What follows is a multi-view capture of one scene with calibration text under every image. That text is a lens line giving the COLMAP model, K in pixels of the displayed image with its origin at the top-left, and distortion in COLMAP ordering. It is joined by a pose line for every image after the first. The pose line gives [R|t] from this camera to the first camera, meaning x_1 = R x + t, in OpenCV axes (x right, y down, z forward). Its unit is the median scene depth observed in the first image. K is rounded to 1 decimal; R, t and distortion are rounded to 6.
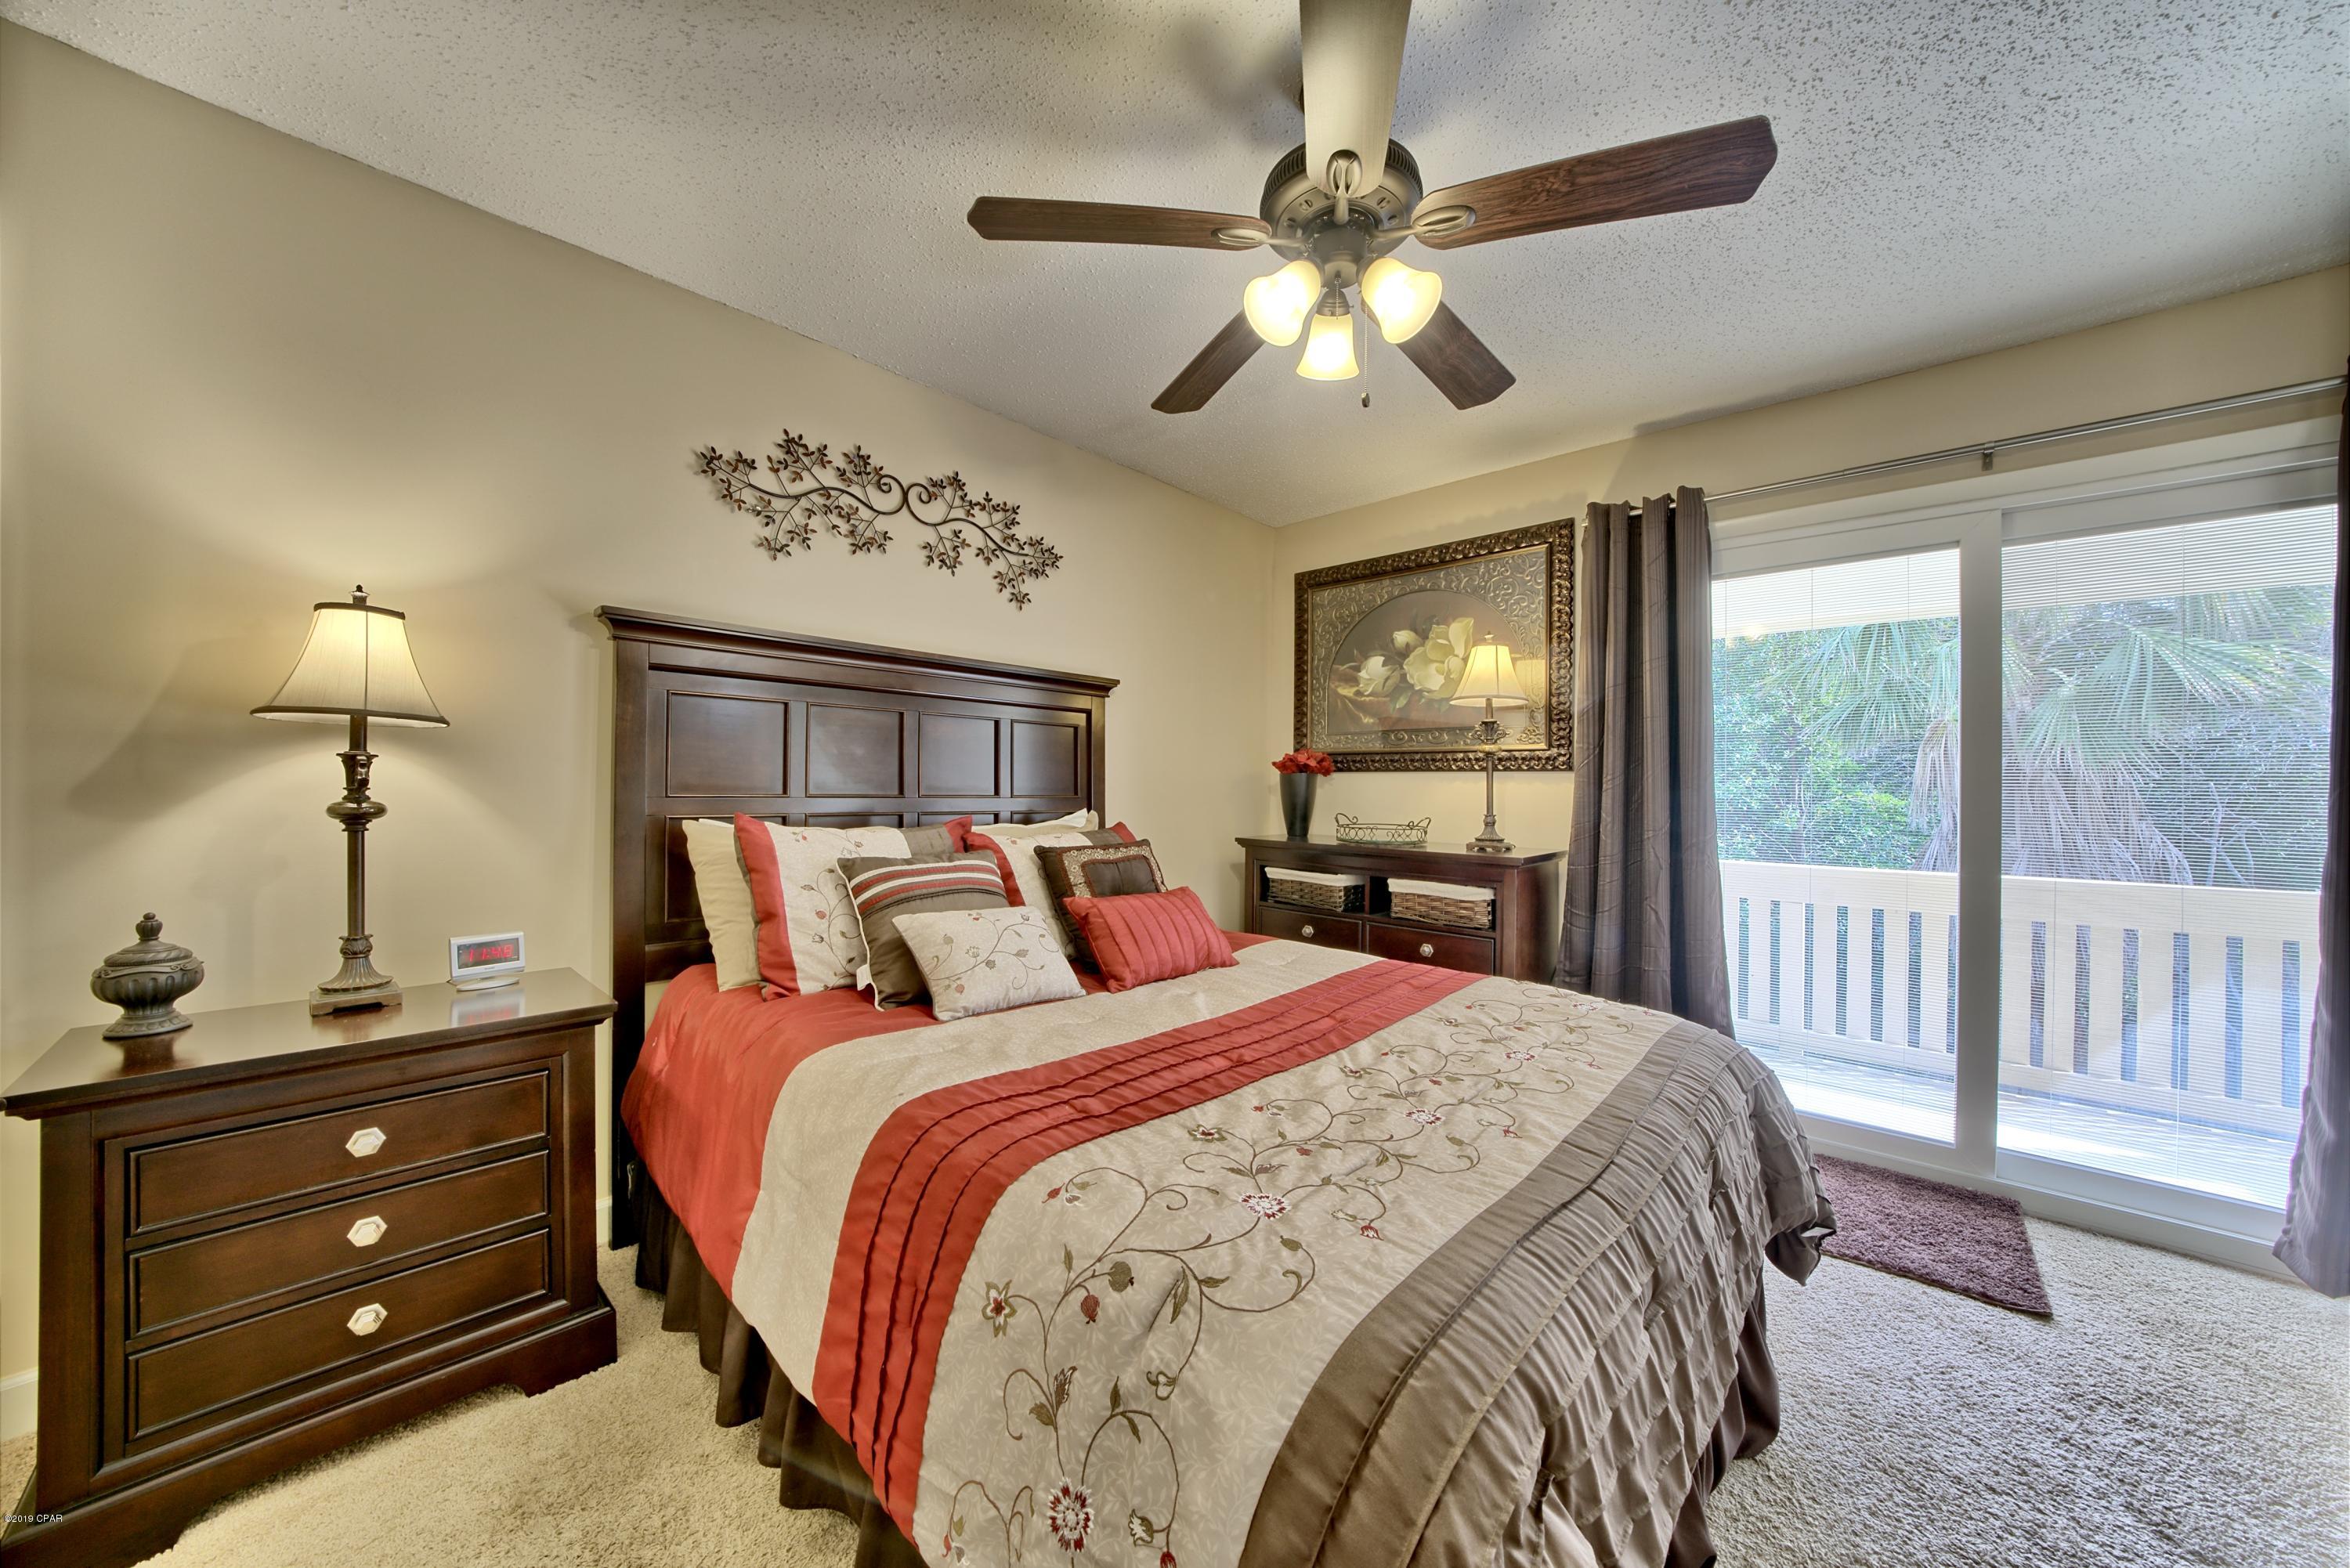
lens RADIAL K [[811.8, 0, 1170.7], [0, 811.8, 786.1], [0, 0, 1]] dist [-0.025881, 0.002265]
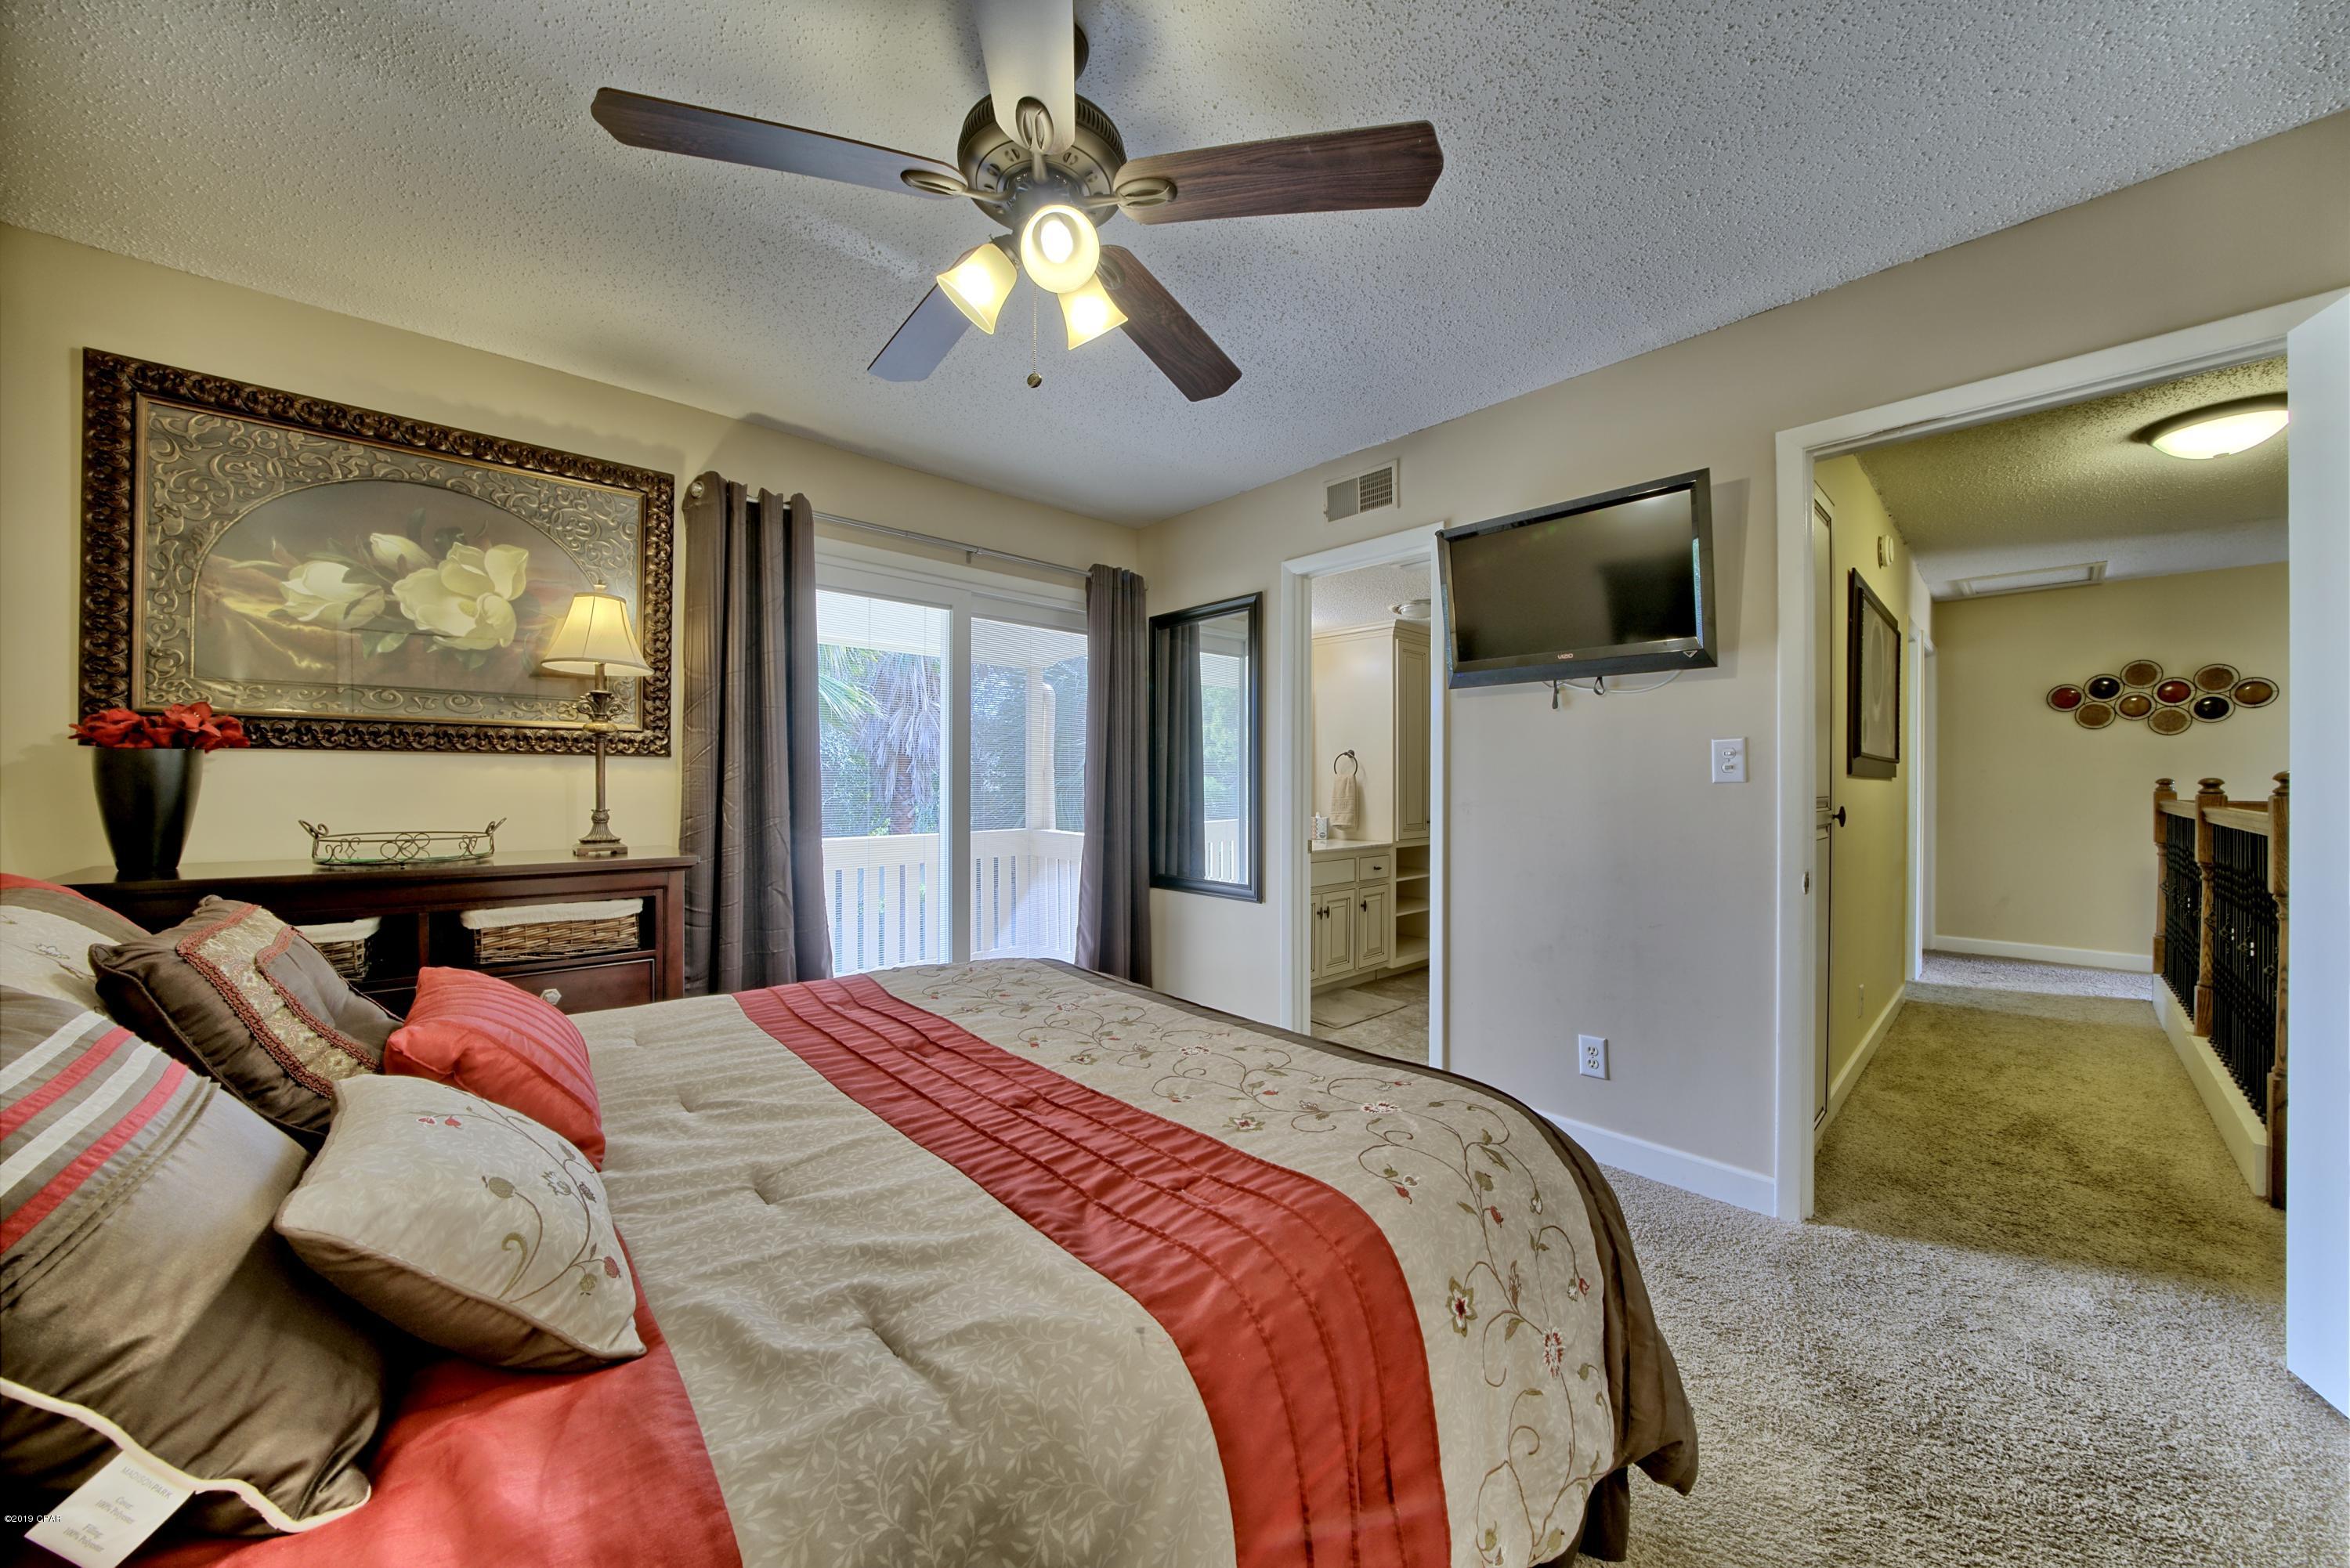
lens RADIAL K [[811.8, 0, 1170.7], [0, 811.8, 786.1], [0, 0, 1]] dist [-0.025881, 0.002265]
pose [[0.070283, -0.016363, 0.997393, -0.369144], [-0.005067, 0.999847, 0.016760, -0.004015], [-0.997514, -0.006231, 0.070190, 0.390929]]
